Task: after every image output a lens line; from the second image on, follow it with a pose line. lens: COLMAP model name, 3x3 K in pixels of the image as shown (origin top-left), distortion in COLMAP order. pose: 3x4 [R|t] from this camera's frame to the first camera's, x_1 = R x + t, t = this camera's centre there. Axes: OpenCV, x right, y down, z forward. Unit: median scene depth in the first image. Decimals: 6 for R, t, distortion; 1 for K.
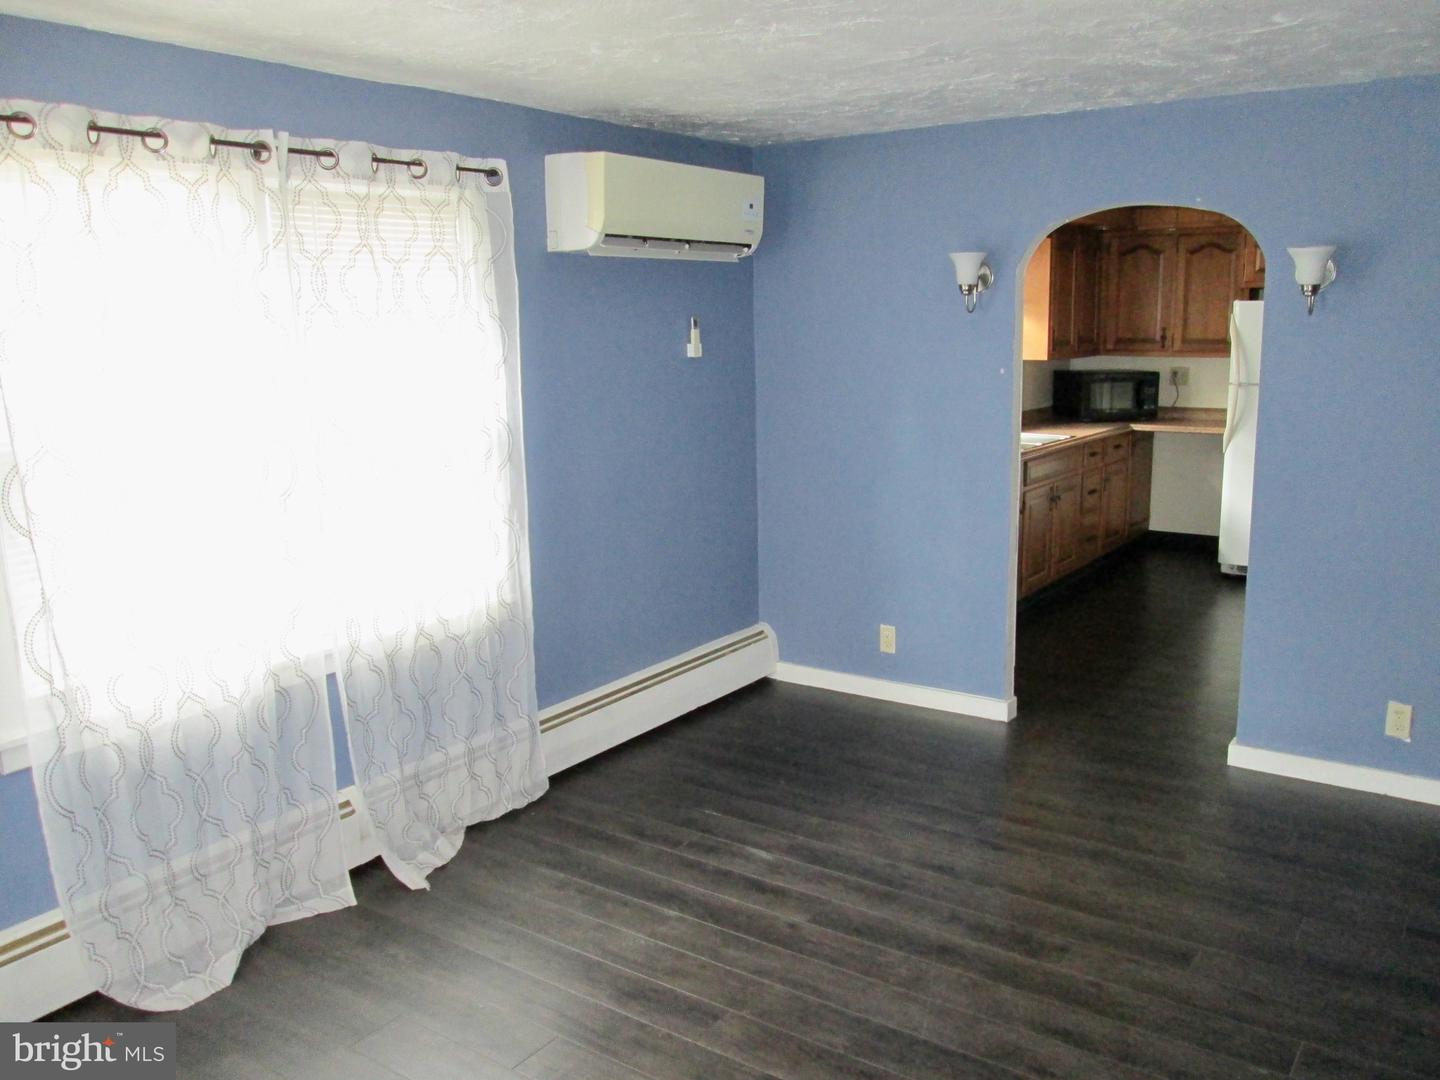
lens RADIAL K [[1212.5, 0, 723.4], [0, 1212.5, 541.4], [0, 0, 1]] dist [-0.067294, 0.075815]
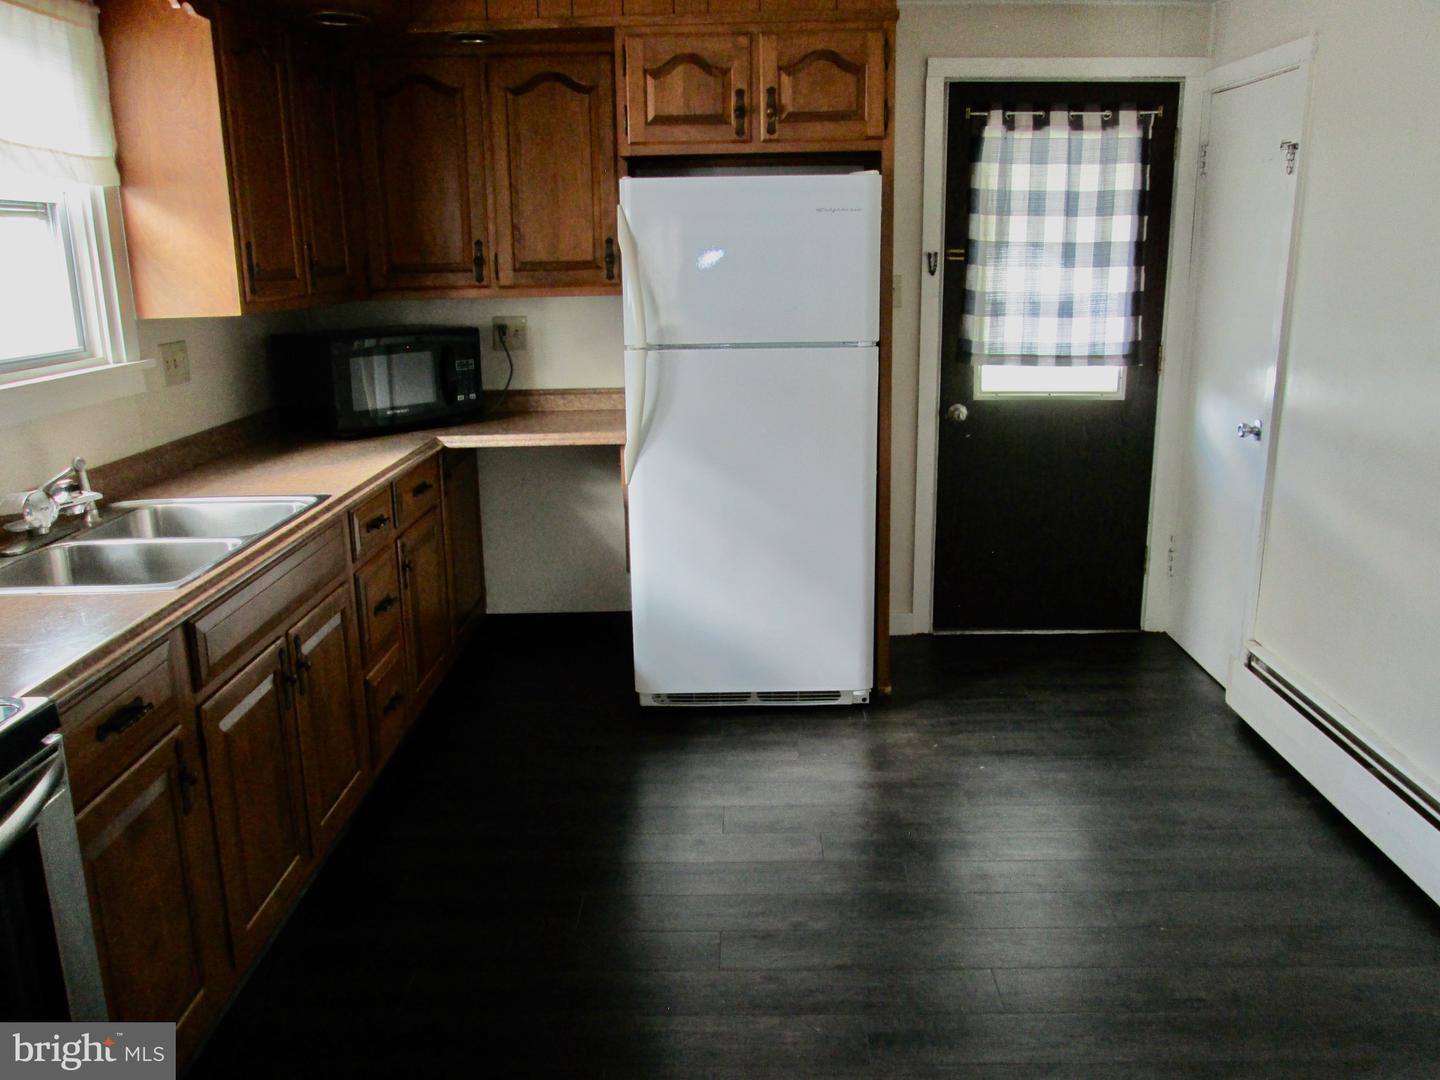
lens RADIAL K [[1192.5, 0, 725.1], [0, 1192.5, 540.9], [0, 0, 1]] dist [-0.070267, 0.068753]
pose [[0.827523, -0.136781, 0.544515, 0.186495], [0.111911, 0.990592, 0.078759, -0.091882], [-0.550165, -0.004238, 0.835045, 0.600720]]
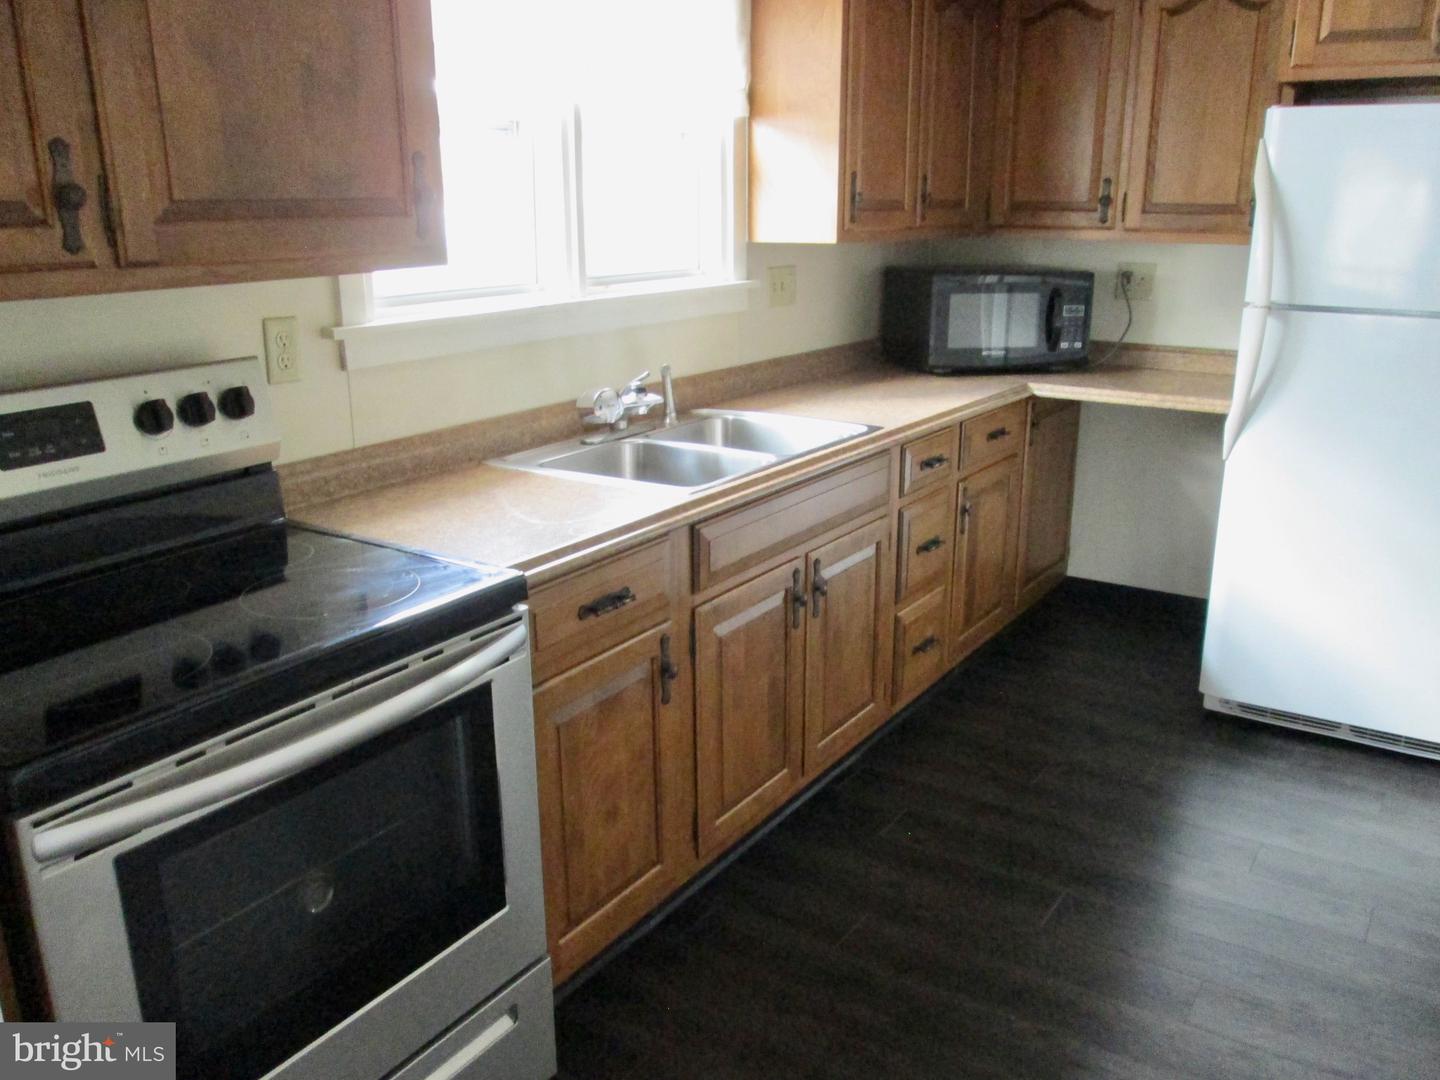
lens RADIAL K [[1192.5, 0, 725.1], [0, 1192.5, 540.9], [0, 0, 1]] dist [-0.070267, 0.068753]
pose [[0.999483, 0.007897, 0.031179, 0.233536], [-0.010776, 0.995579, 0.093305, -0.089146], [-0.030304, -0.093593, 0.995149, 0.607990]]
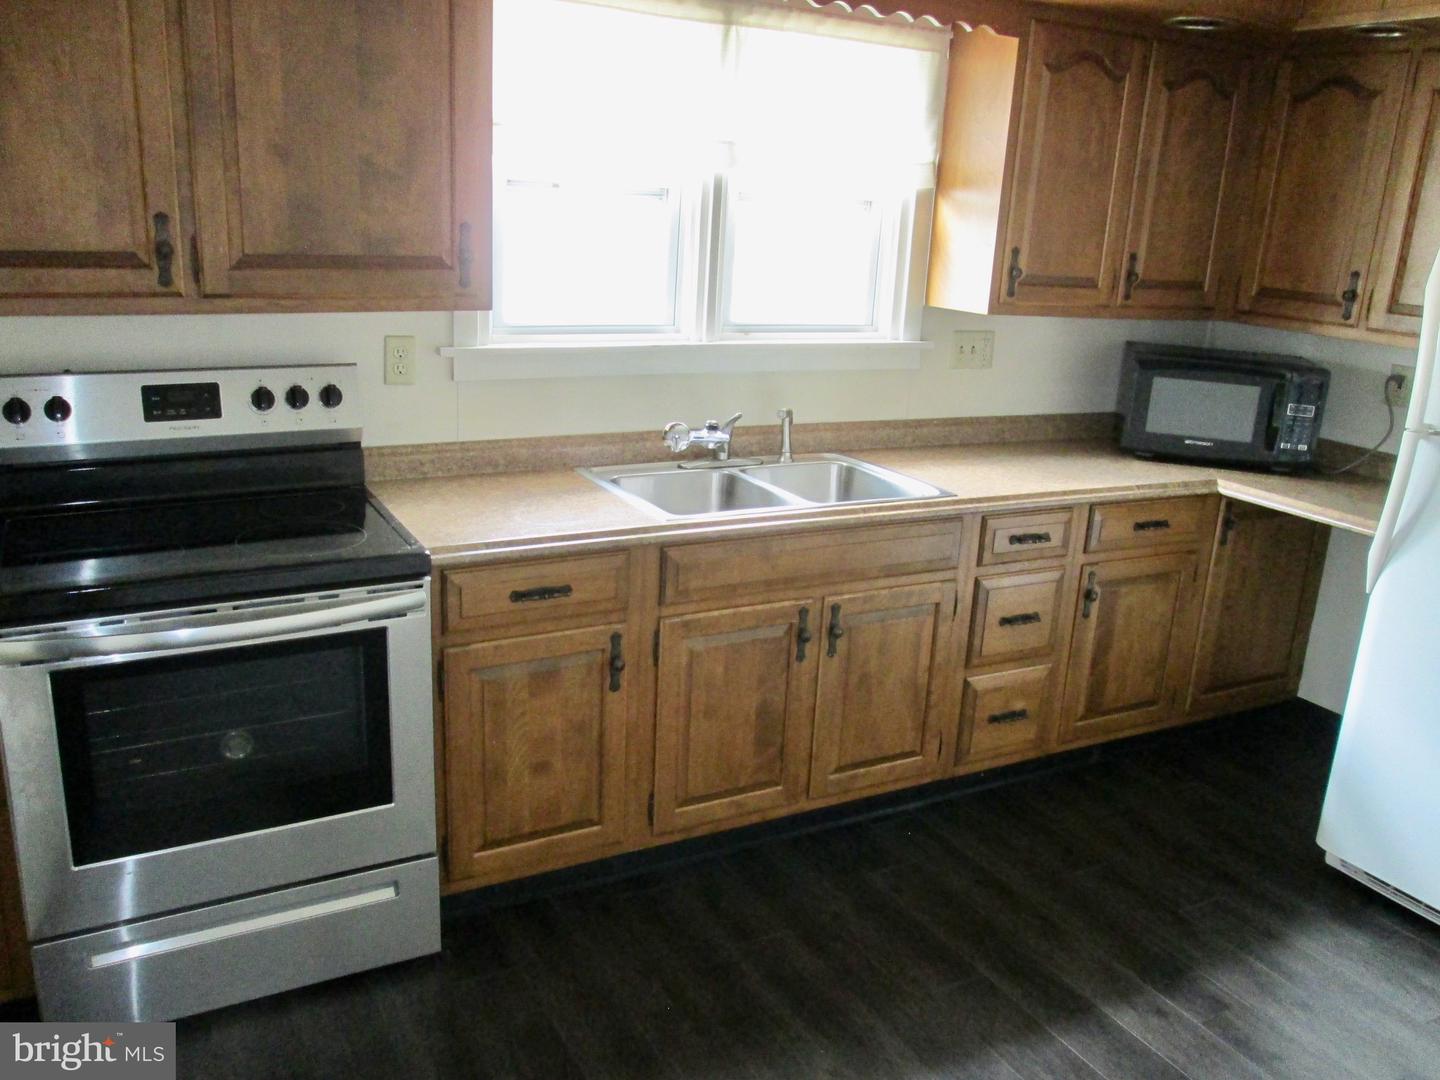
lens RADIAL K [[1192.5, 0, 725.1], [0, 1192.5, 540.9], [0, 0, 1]] dist [-0.070267, 0.068753]
pose [[0.895567, 0.188361, -0.403088, 0.408817], [-0.152547, 0.981043, 0.119514, -0.114161], [0.417958, -0.045543, 0.907324, 0.595368]]
